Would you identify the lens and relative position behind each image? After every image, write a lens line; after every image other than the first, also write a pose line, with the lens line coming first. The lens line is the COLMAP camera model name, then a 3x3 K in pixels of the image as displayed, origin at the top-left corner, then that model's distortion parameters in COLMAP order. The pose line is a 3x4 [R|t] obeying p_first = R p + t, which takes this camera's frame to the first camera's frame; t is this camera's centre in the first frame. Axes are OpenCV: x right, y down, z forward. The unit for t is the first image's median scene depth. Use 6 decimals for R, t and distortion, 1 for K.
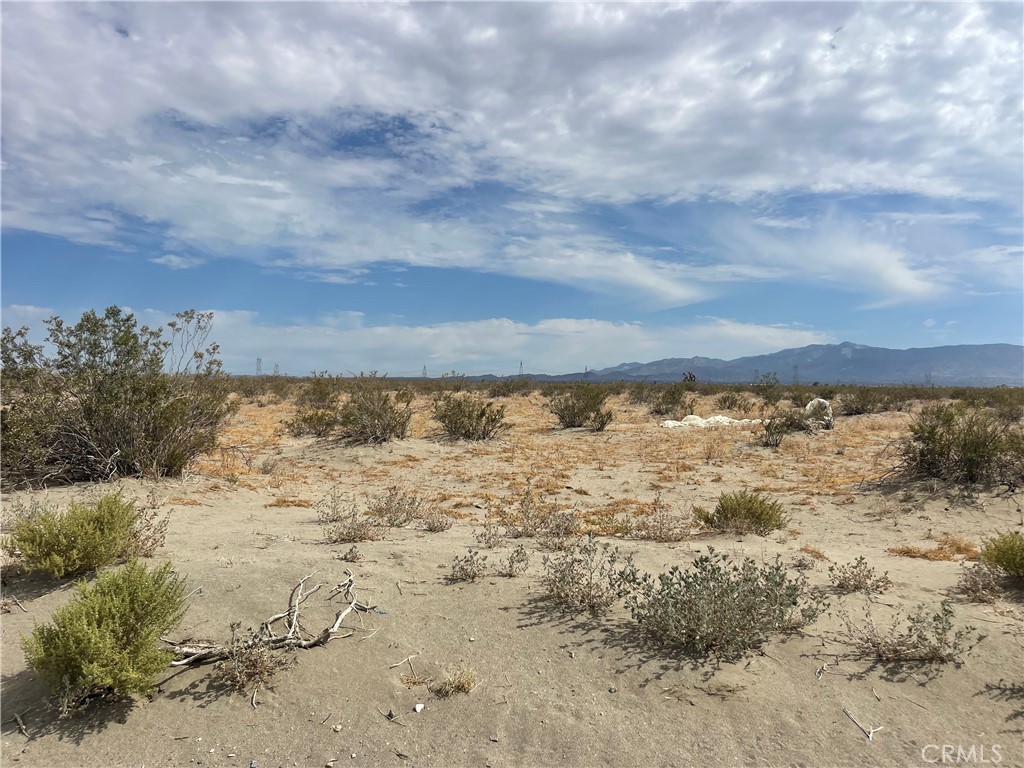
lens RADIAL K [[757.4, 0, 510.5], [0, 757.4, 383.4], [0, 0, 1]] dist [0.035129, -0.071431]
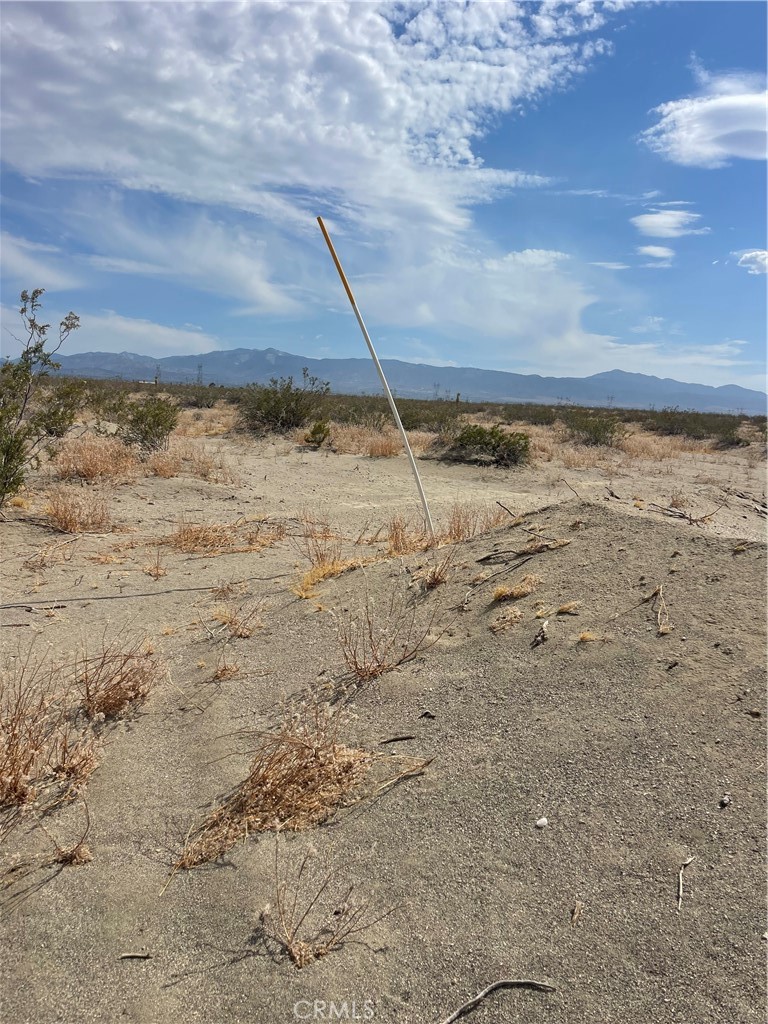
lens RADIAL K [[757.4, 0, 386.4], [0, 757.4, 504.6], [0, 0, 1]] dist [0.035129, -0.071431]
pose [[0.852414, -0.033885, 0.521768, 0.219325], [-0.049464, 0.988196, 0.144987, -0.003893], [-0.520522, -0.149398, 0.840677, -0.133320]]
